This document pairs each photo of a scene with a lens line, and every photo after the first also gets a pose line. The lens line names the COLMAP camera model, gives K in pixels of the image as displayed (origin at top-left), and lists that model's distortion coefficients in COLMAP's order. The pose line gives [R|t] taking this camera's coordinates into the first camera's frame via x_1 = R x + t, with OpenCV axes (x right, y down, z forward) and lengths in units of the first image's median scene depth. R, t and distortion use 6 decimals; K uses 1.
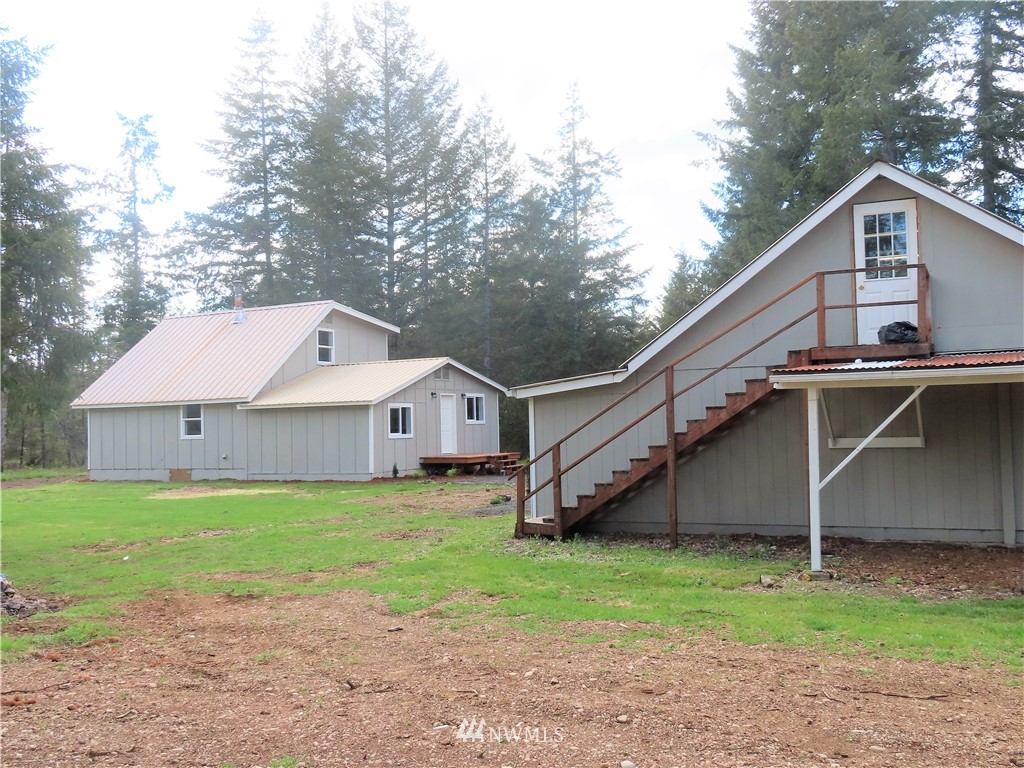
lens RADIAL K [[943.3, 0, 489.5], [0, 943.3, 385.9], [0, 0, 1]] dist [-0.002985, -0.003040]
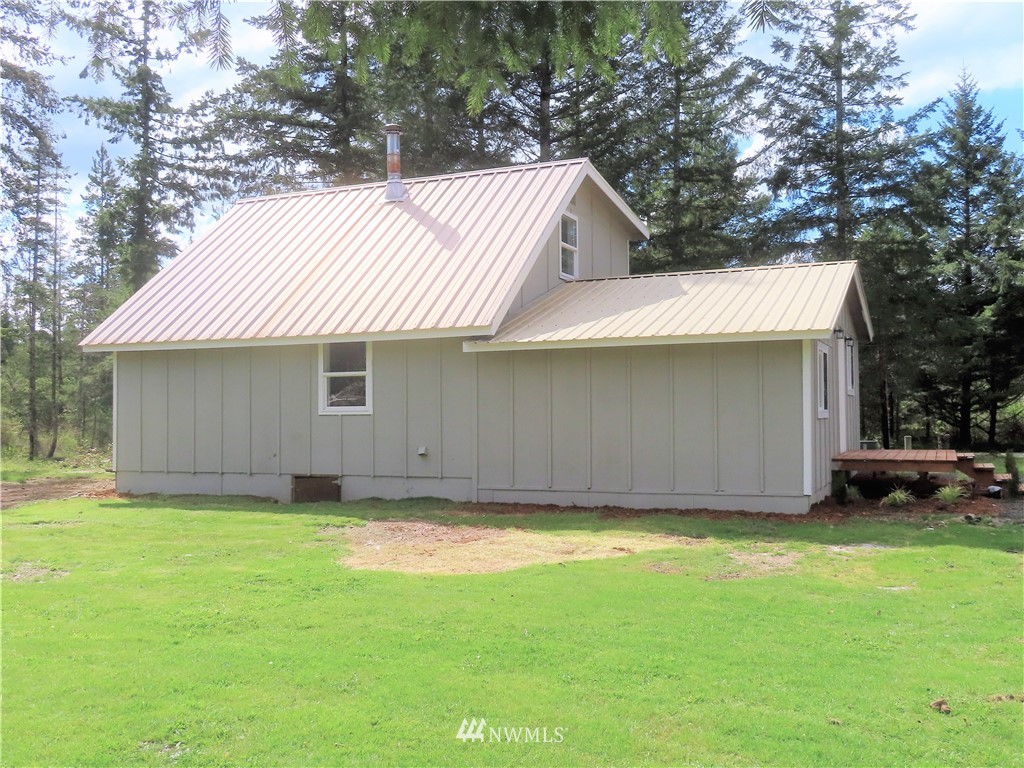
lens RADIAL K [[968.1, 0, 516.9], [0, 968.1, 379.8], [0, 0, 1]] dist [0.005991, -0.008999]
pose [[0.997351, 0.015727, 0.071019, -0.198475], [-0.016511, 0.999809, 0.010466, 0.023726], [-0.070841, -0.011611, 0.997420, 0.370800]]
